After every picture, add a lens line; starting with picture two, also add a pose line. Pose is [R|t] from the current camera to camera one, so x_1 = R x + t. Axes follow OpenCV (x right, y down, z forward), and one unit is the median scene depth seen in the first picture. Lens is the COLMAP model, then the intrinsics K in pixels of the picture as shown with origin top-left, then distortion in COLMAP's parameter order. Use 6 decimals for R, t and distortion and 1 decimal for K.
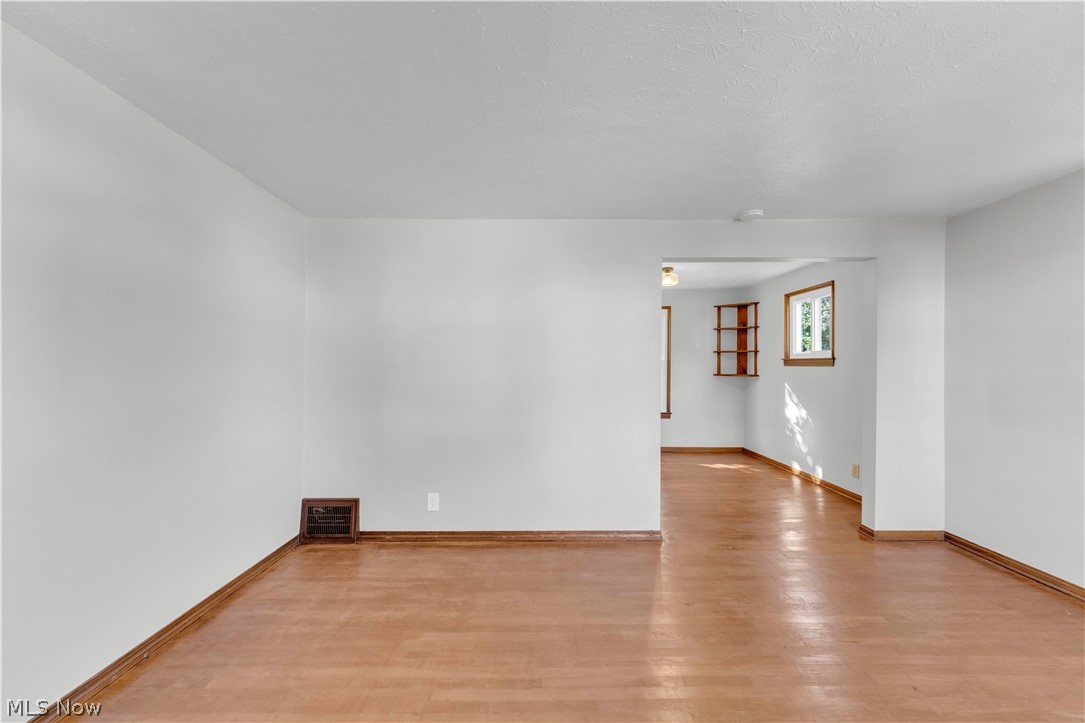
lens RADIAL K [[427.9, 0, 546.4], [0, 427.9, 361.7], [0, 0, 1]] dist [0.002622, -0.000442]
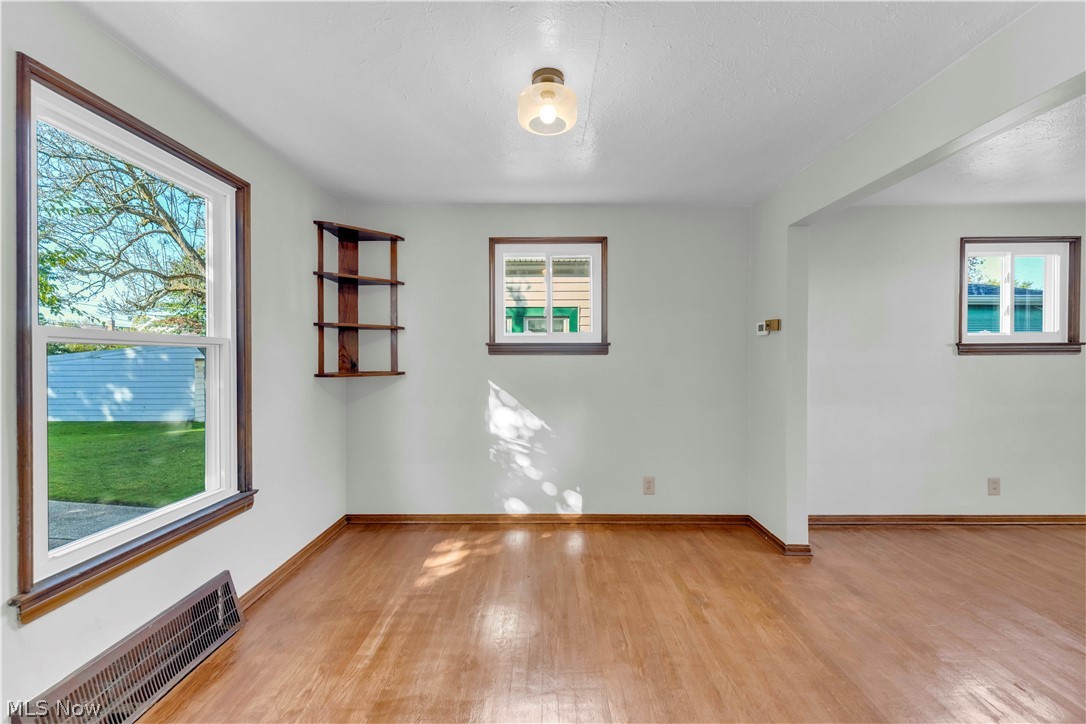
lens RADIAL K [[428.3, 0, 542.2], [0, 428.3, 357.3], [0, 0, 1]] dist [0.002622, -0.000442]
pose [[0.048469, -0.021419, 0.998595, -0.062889], [-0.003801, 0.999759, 0.021628, 0.001995], [-0.998817, -0.004844, 0.048376, 0.899673]]
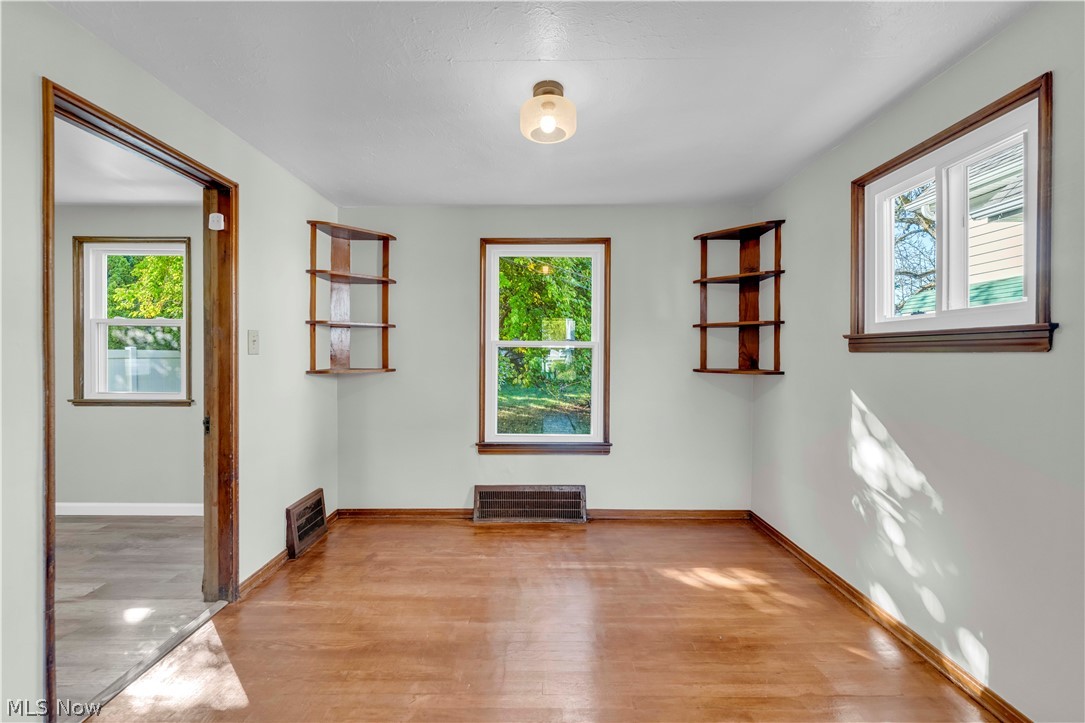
lens RADIAL K [[427.9, 0, 535.1], [0, 427.9, 360.8], [0, 0, 1]] dist [0.002622, -0.000442]
pose [[0.999289, -0.009695, -0.036448, 0.262657], [0.010586, 0.999648, 0.024326, 0.005508], [0.036200, -0.024694, 0.999039, 0.571355]]
